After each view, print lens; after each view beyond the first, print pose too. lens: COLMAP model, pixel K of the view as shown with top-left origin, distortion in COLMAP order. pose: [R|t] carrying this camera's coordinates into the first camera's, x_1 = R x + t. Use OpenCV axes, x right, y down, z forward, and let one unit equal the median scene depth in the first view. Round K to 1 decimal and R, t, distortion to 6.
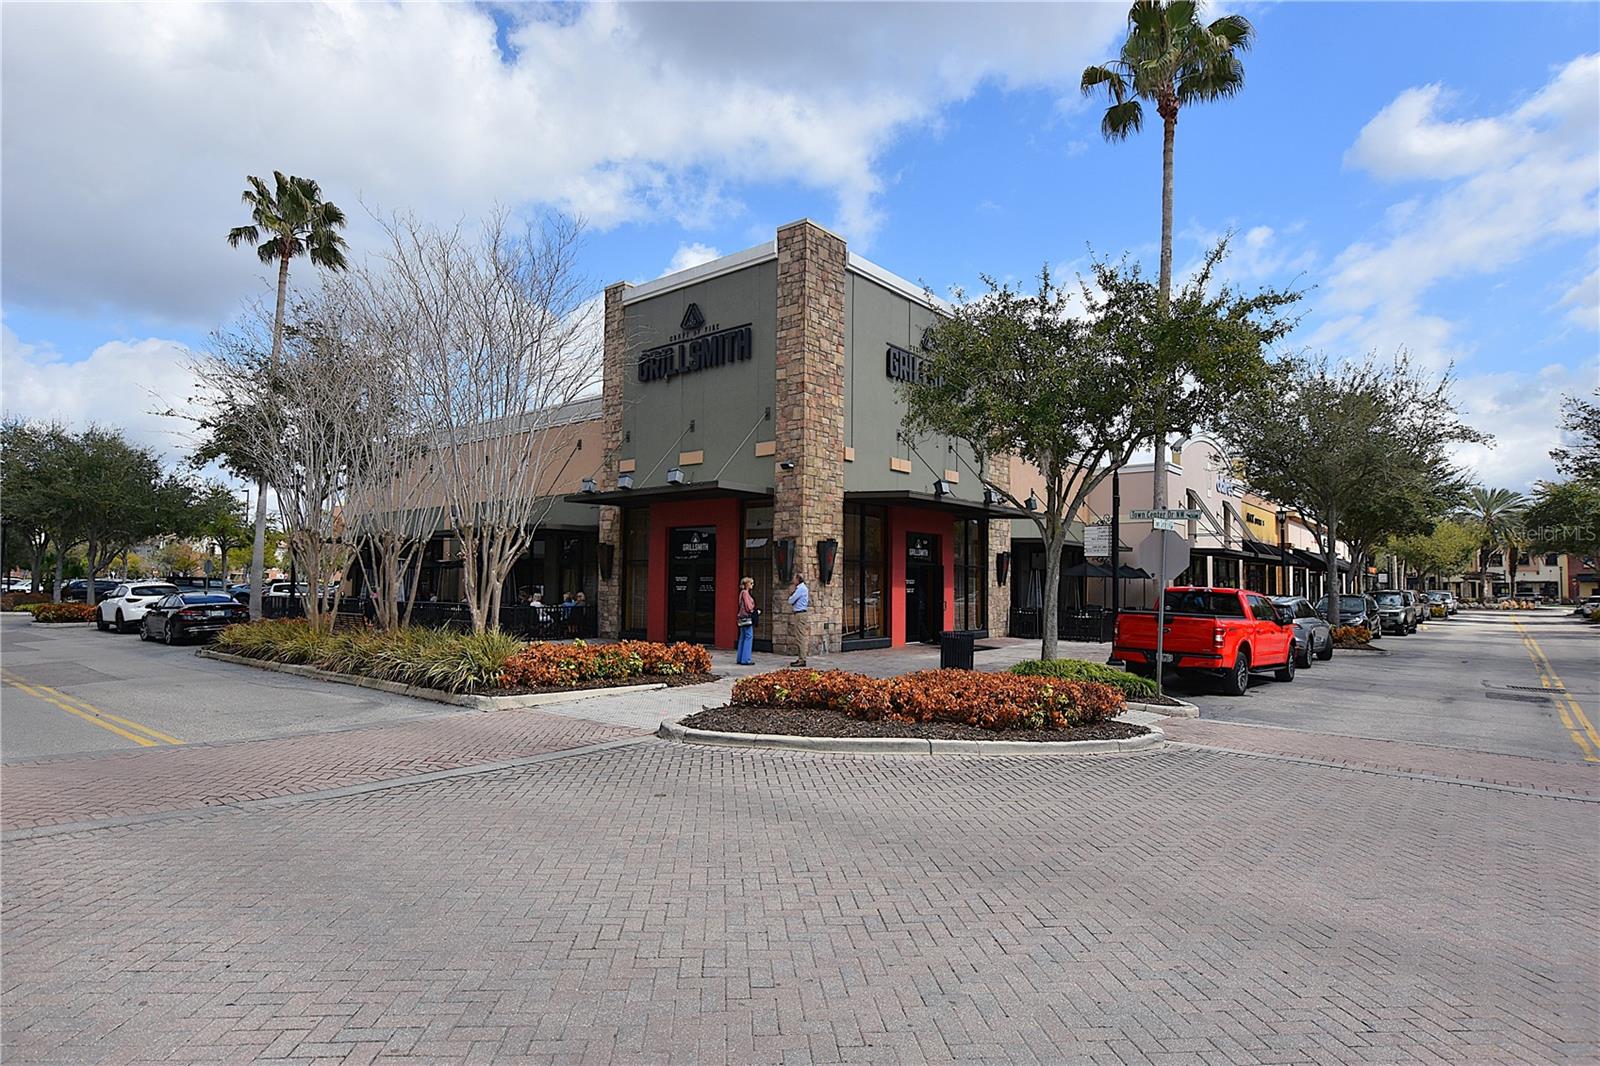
lens RADIAL K [[856.3, 0, 800.5], [0, 856.3, 566.3], [0, 0, 1]] dist [-0.000682, -0.000288]
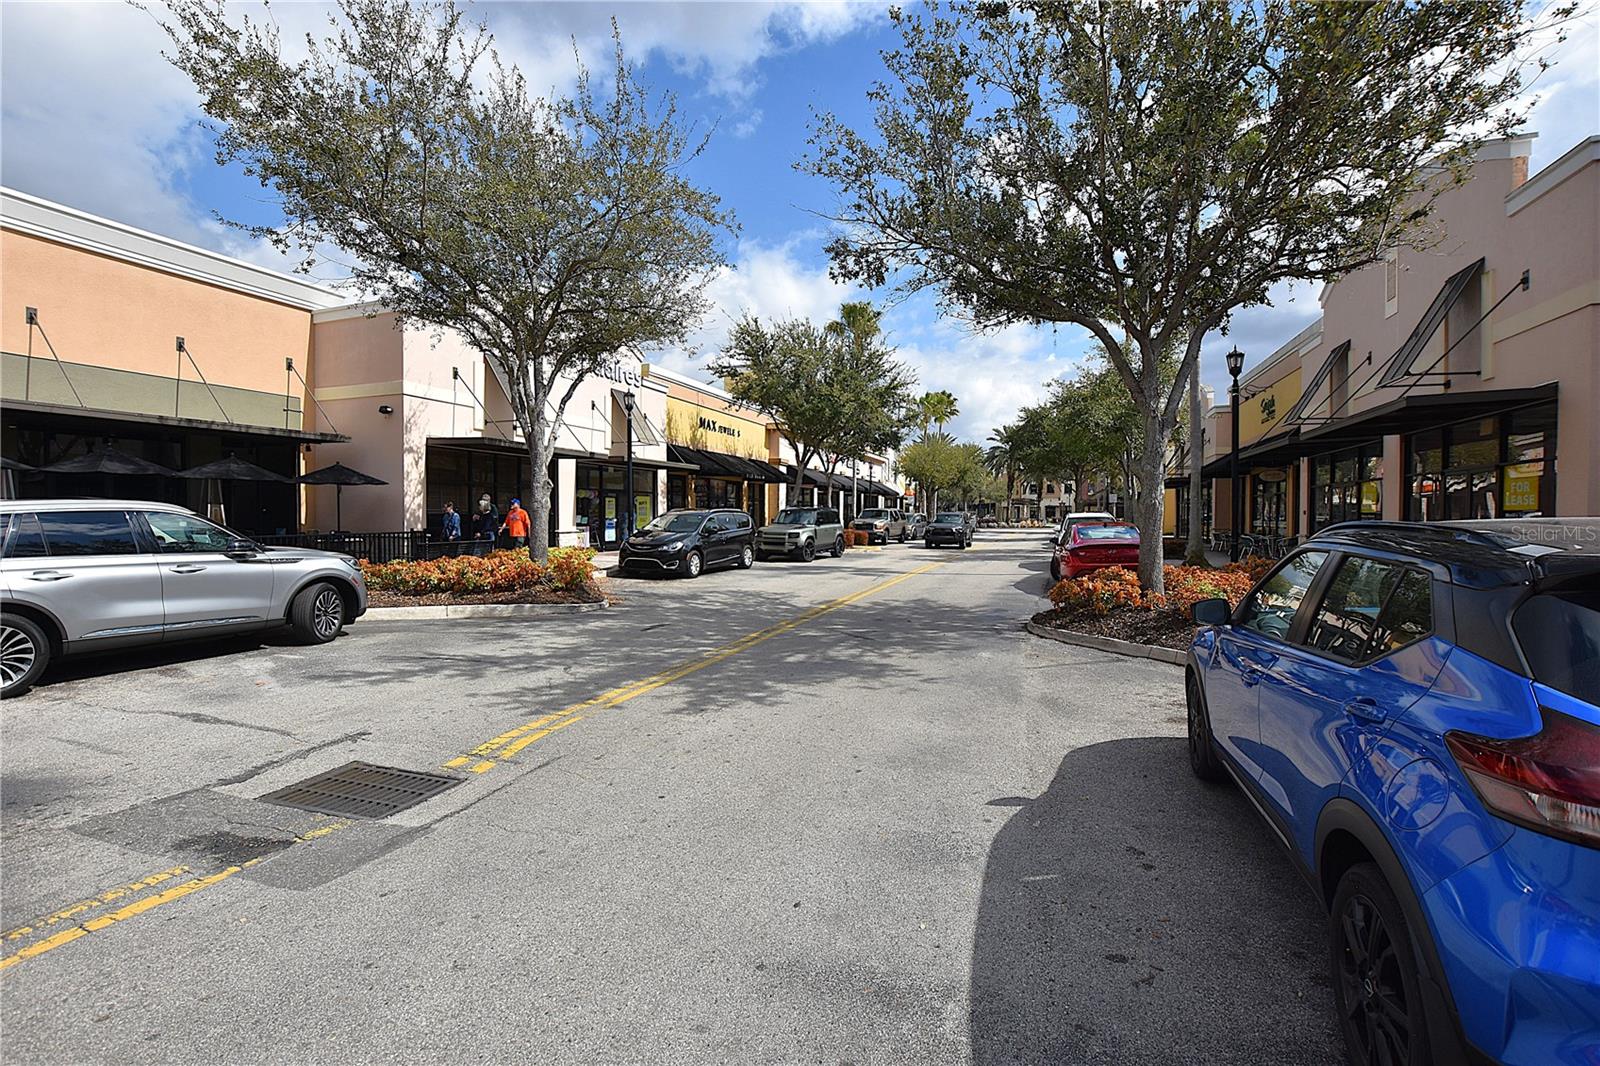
lens RADIAL K [[731.9, 0, 800.0], [0, 731.9, 533.0], [0, 0, 1]] dist [0.001807, 0.000665]
pose [[0.938253, -0.023430, 0.345154, 0.394935], [0.007059, 0.998793, 0.048613, 0.018402], [-0.345877, -0.043175, 0.937286, 0.312468]]
